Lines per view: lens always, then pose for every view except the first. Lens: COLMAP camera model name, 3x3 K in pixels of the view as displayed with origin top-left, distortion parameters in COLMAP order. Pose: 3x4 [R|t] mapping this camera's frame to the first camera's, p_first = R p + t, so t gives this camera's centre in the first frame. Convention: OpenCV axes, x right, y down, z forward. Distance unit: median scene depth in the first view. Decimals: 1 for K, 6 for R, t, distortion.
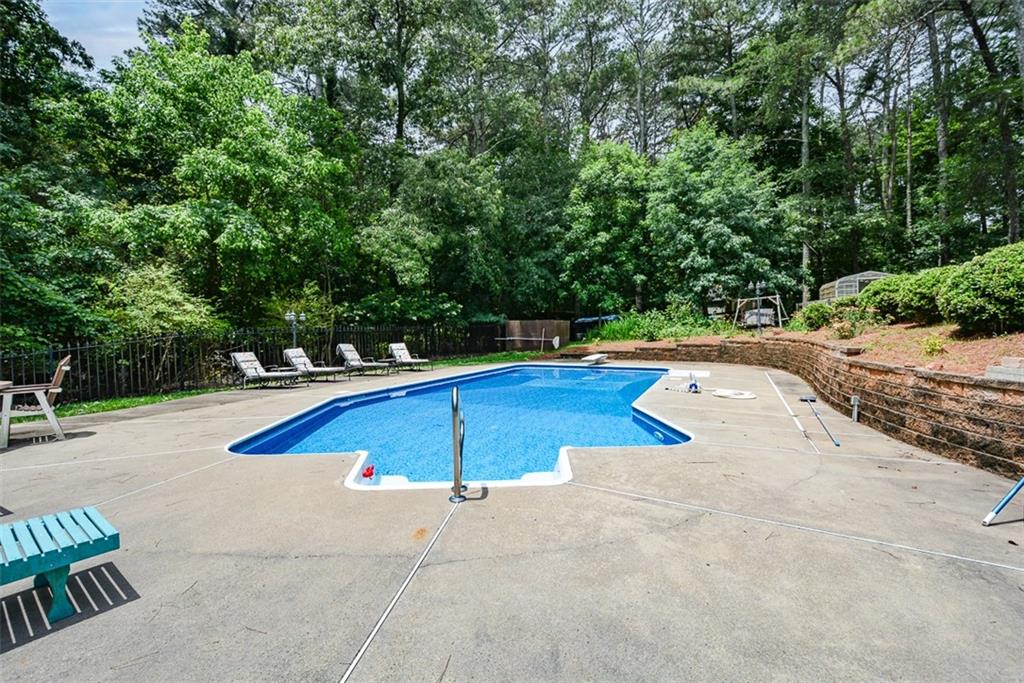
lens RADIAL K [[452.7, 0, 516.0], [0, 452.7, 339.7], [0, 0, 1]] dist [-0.002622, -0.000262]
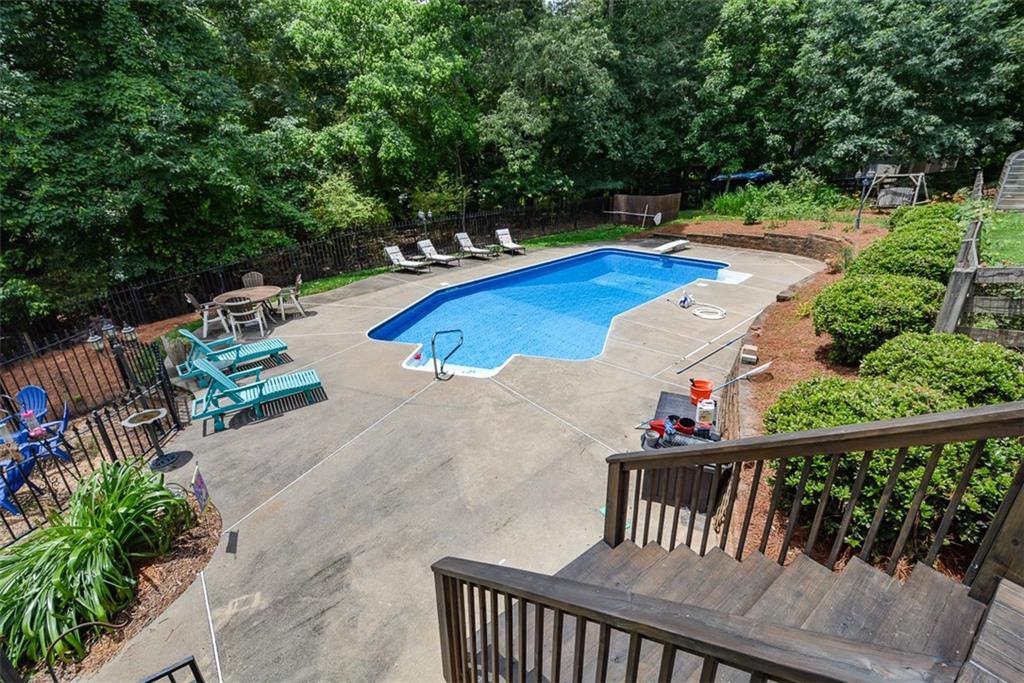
lens RADIAL K [[452.7, 0, 516.0], [0, 452.7, 339.7], [0, 0, 1]] dist [-0.002622, -0.000262]
pose [[0.936085, 0.116654, -0.331869, 0.177186], [0.009106, 0.935062, 0.354366, -0.117998], [0.351657, -0.334739, 0.874235, -0.150422]]
